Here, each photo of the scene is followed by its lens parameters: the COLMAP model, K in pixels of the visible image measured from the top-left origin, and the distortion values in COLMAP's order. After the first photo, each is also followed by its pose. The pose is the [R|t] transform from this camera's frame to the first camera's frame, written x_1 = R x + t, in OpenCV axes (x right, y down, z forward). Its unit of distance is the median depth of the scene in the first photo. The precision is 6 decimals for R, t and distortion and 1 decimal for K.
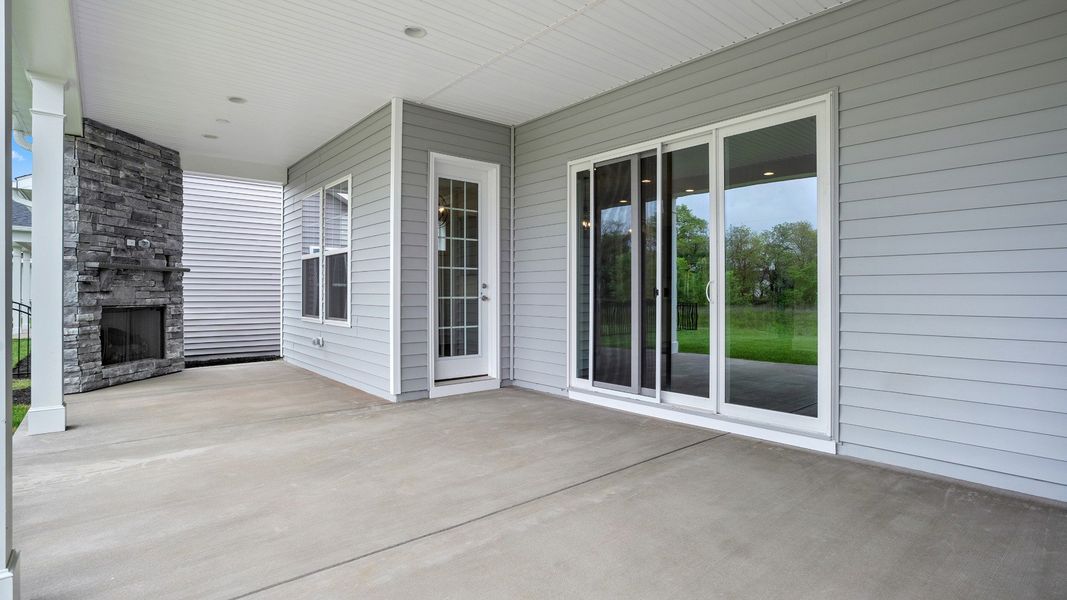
lens RADIAL K [[519.4, 0, 532.8], [0, 519.4, 293.5], [0, 0, 1]] dist [-0.000955, -0.000123]
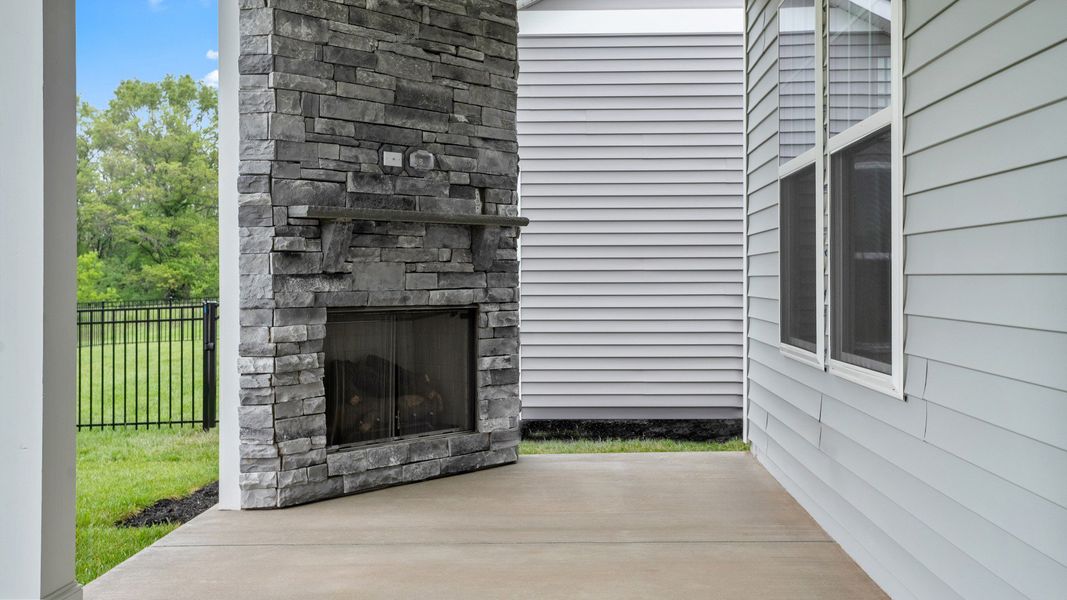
lens RADIAL K [[965.7, 0, 539.1], [0, 965.7, 270.2], [0, 0, 1]] dist [-0.013792, 0.000000]
pose [[0.732988, -0.010723, -0.680157, -0.150433], [0.005338, 0.999936, -0.010011, 0.001981], [0.680220, 0.003708, 0.732998, 0.511352]]
